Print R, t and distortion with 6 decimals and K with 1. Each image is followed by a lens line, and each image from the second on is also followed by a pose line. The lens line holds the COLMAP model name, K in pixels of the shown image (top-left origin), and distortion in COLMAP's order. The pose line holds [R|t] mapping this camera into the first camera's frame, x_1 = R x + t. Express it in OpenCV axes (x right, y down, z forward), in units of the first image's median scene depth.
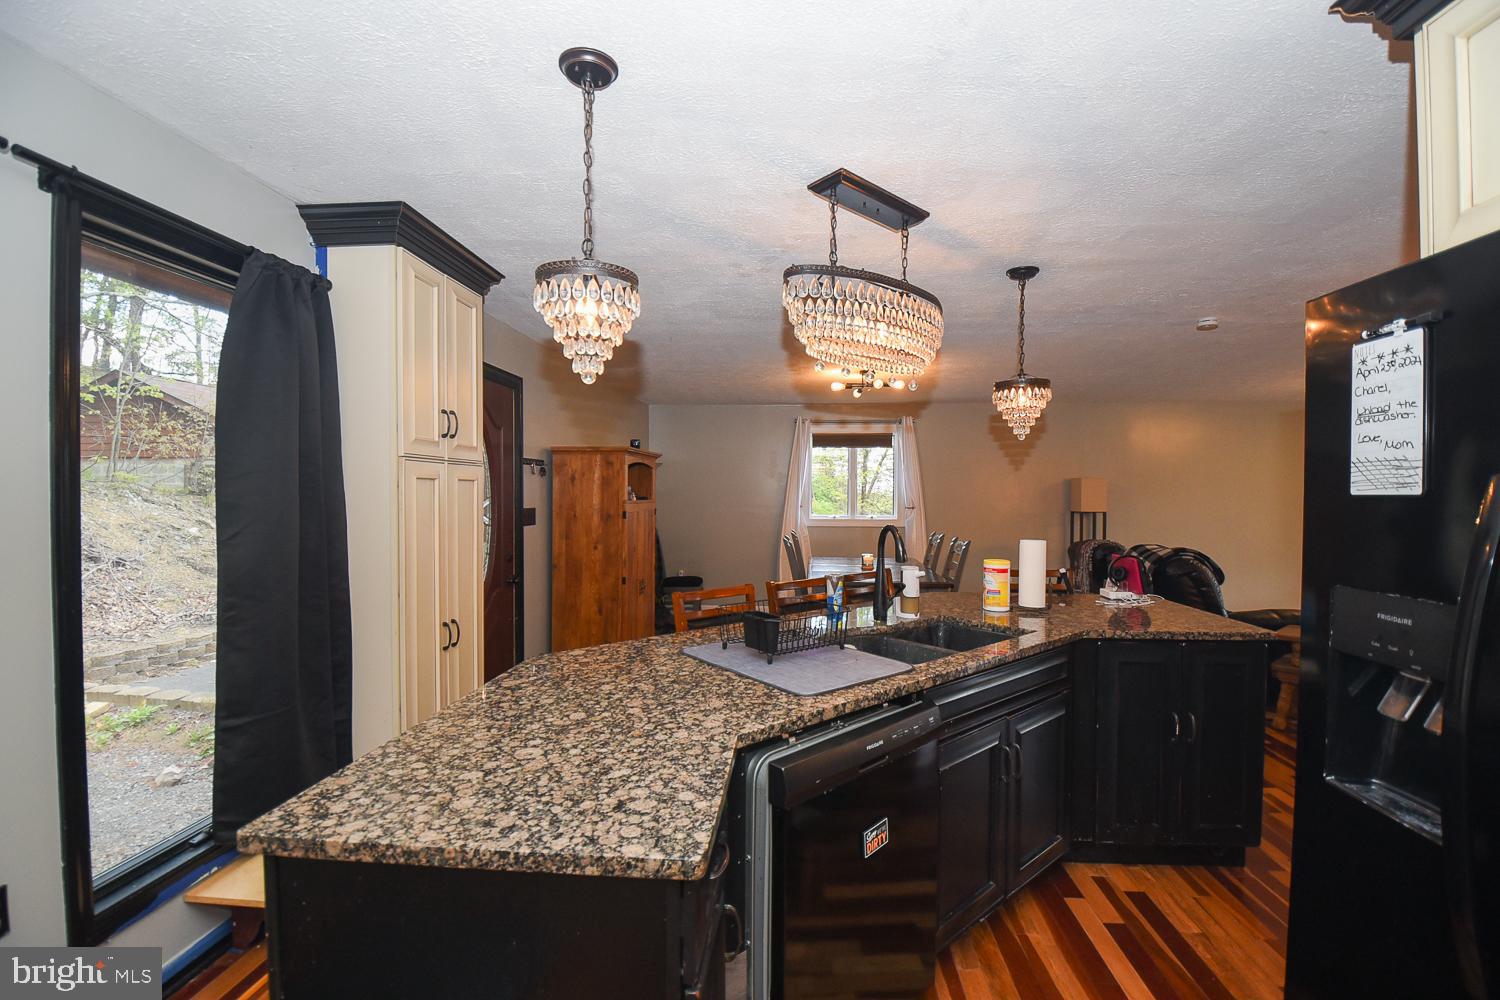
lens RADIAL K [[626.9, 0, 753.5], [0, 626.9, 499.7], [0, 0, 1]] dist [-0.001329, -0.001005]
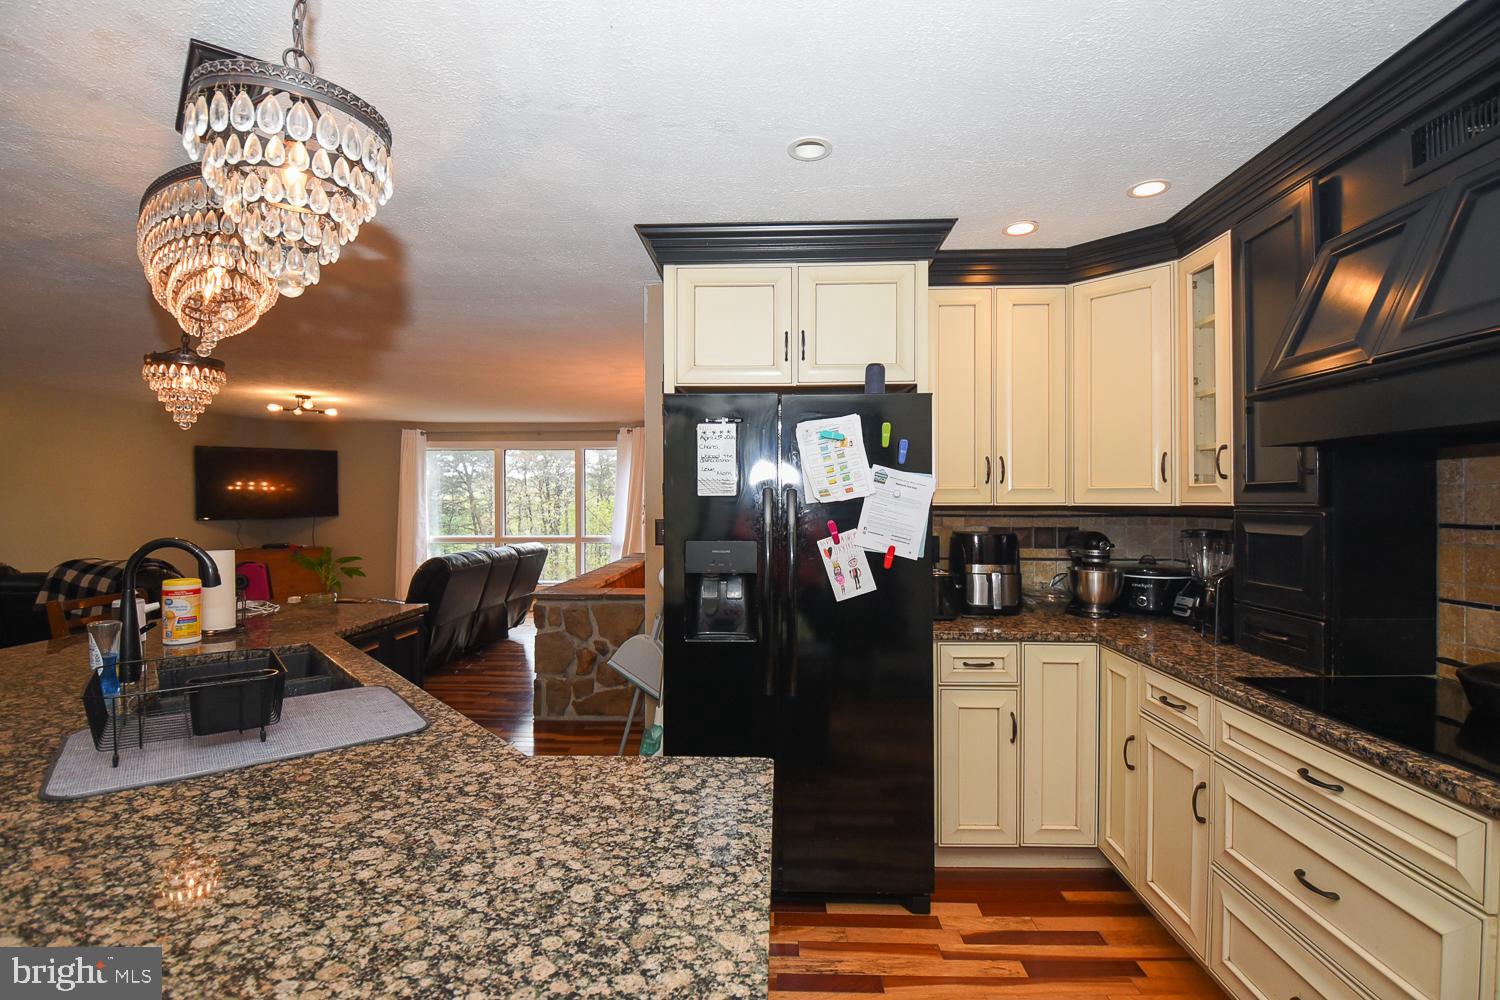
lens RADIAL K [[661.5, 0, 748.4], [0, 661.5, 499.6], [0, 0, 1]] dist [-0.015812, -0.007164]
pose [[-0.012036, 0.010618, 0.999871, -1.035649], [0.012900, 0.999862, -0.010463, 0.024361], [-0.999844, 0.012773, -0.012171, 0.735515]]
